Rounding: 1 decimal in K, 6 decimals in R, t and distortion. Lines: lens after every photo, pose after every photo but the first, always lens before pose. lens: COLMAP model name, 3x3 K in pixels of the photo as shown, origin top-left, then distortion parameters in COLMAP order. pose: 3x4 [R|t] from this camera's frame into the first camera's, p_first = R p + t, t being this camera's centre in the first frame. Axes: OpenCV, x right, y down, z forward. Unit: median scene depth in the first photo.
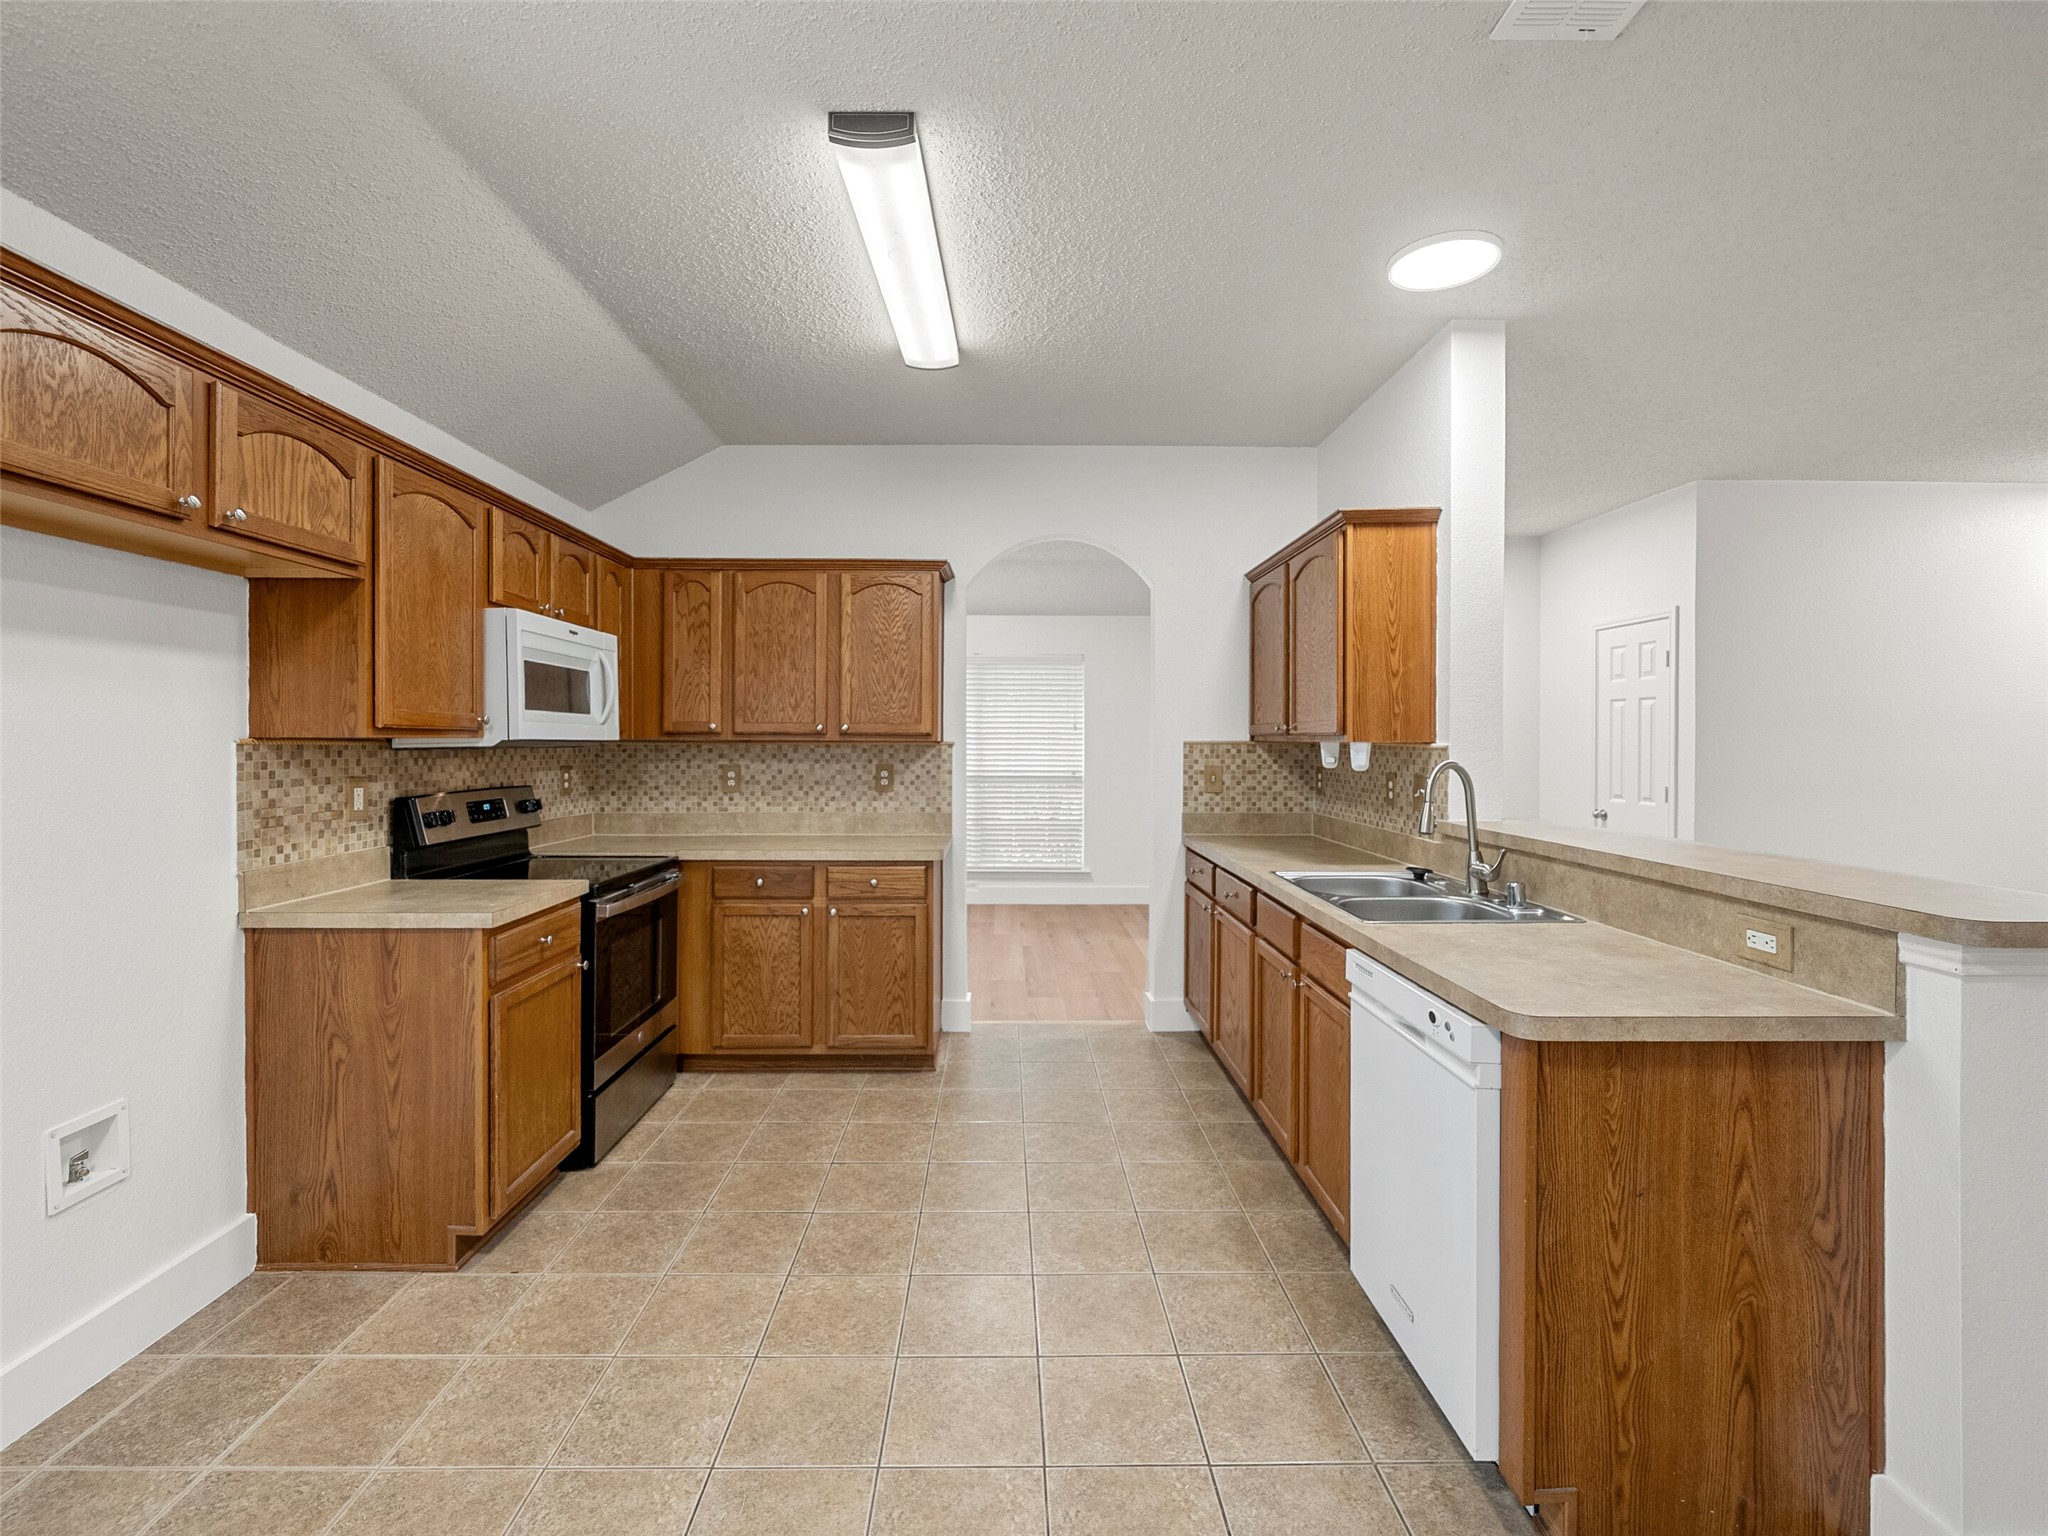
lens RADIAL K [[911.0, 0, 1027.3], [0, 911.0, 740.7], [0, 0, 1]] dist [-0.003480, -0.000685]
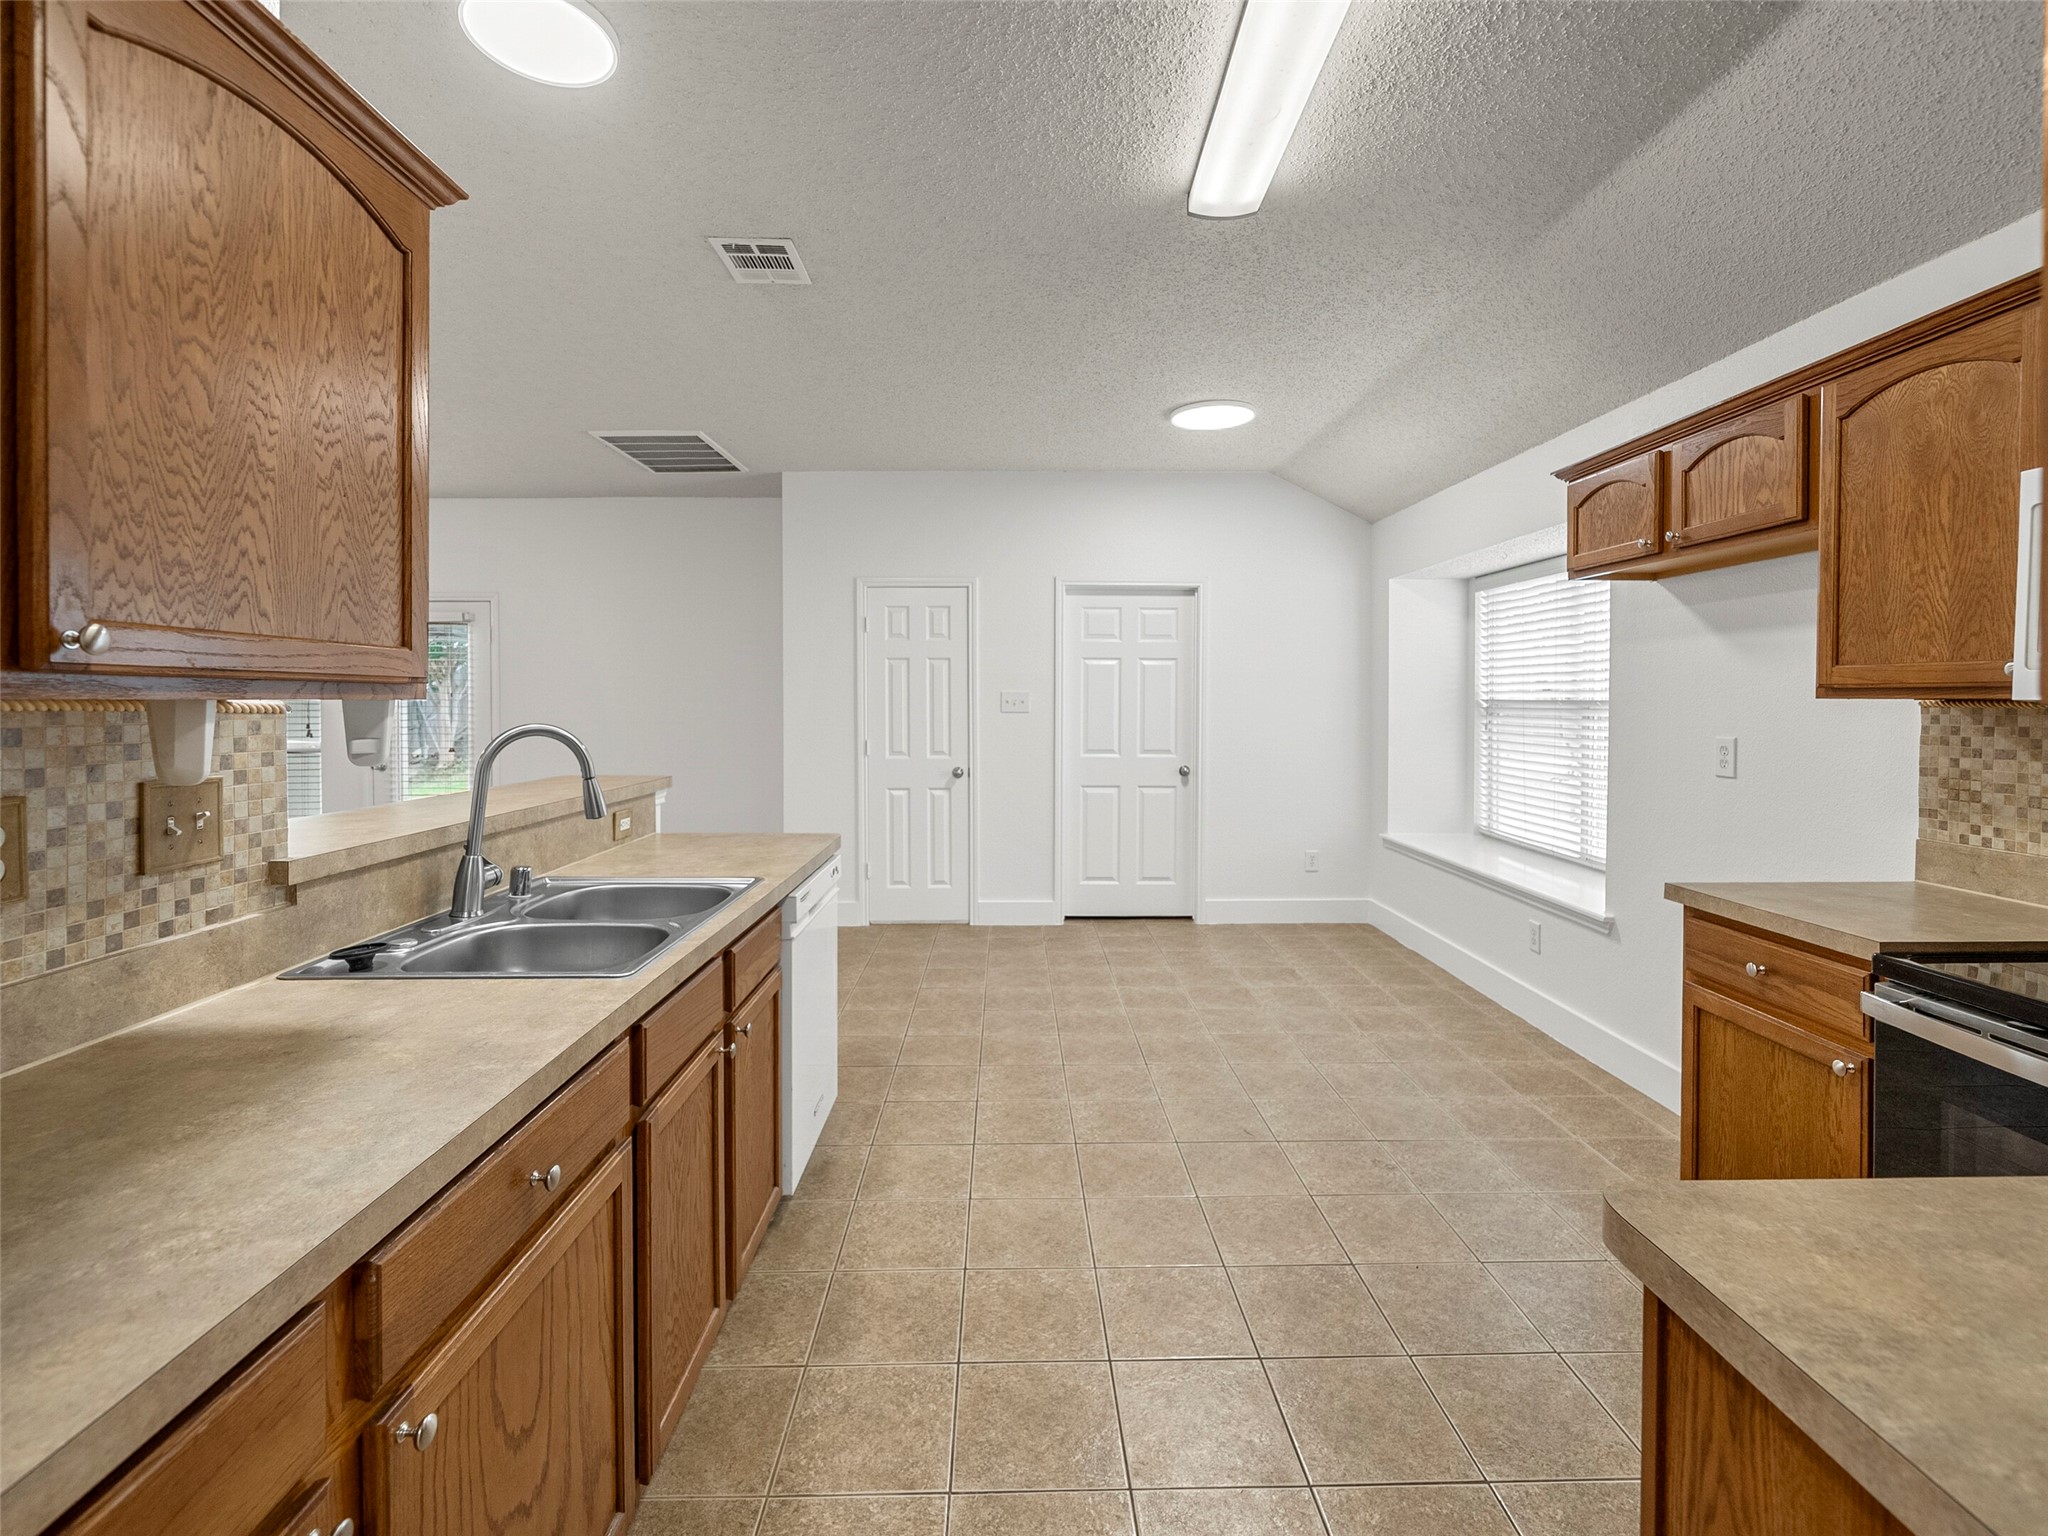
lens RADIAL K [[911.0, 0, 1034.1], [0, 911.0, 708.5], [0, 0, 1]] dist [-0.003480, -0.000685]
pose [[-0.999991, -0.004069, -0.001116, 0.061540], [-0.004080, 0.999946, 0.009528, 0.000653], [0.001077, 0.009532, -0.999954, 1.653217]]
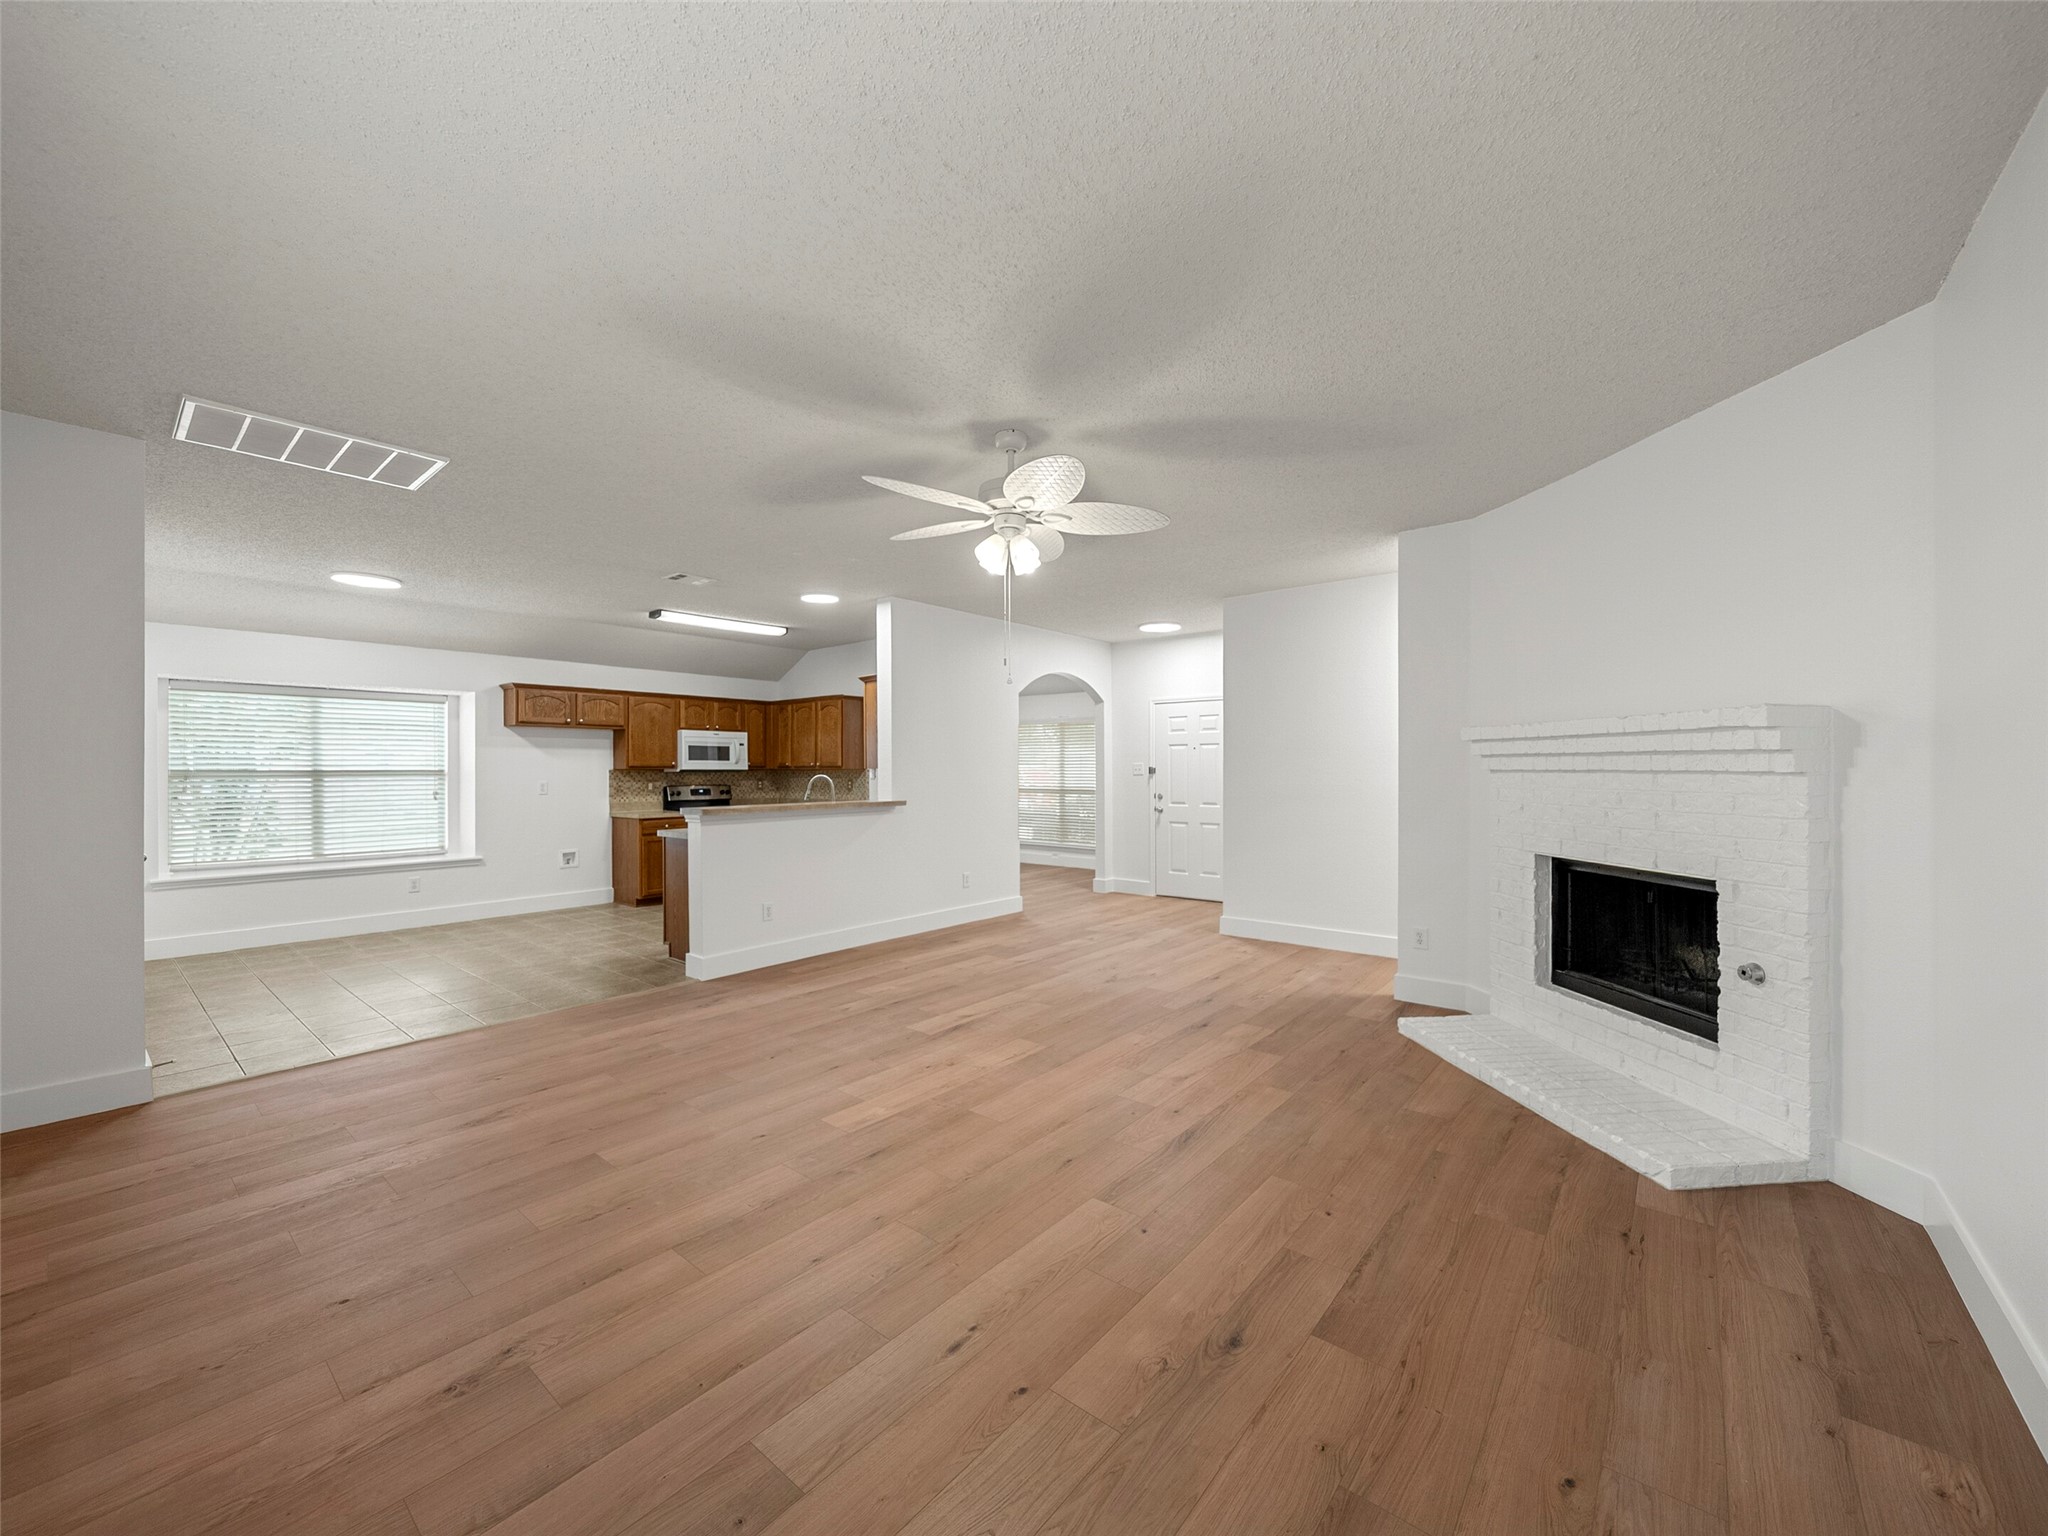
lens RADIAL K [[806.4, 0, 1026.9], [0, 806.4, 771.2], [0, 0, 1]] dist [-0.003183, -0.000061]
pose [[0.766111, -0.004218, -0.642695, 2.454770], [0.004928, 0.999988, -0.000688, 0.013720], [0.642690, -0.002640, 0.766122, -0.478832]]
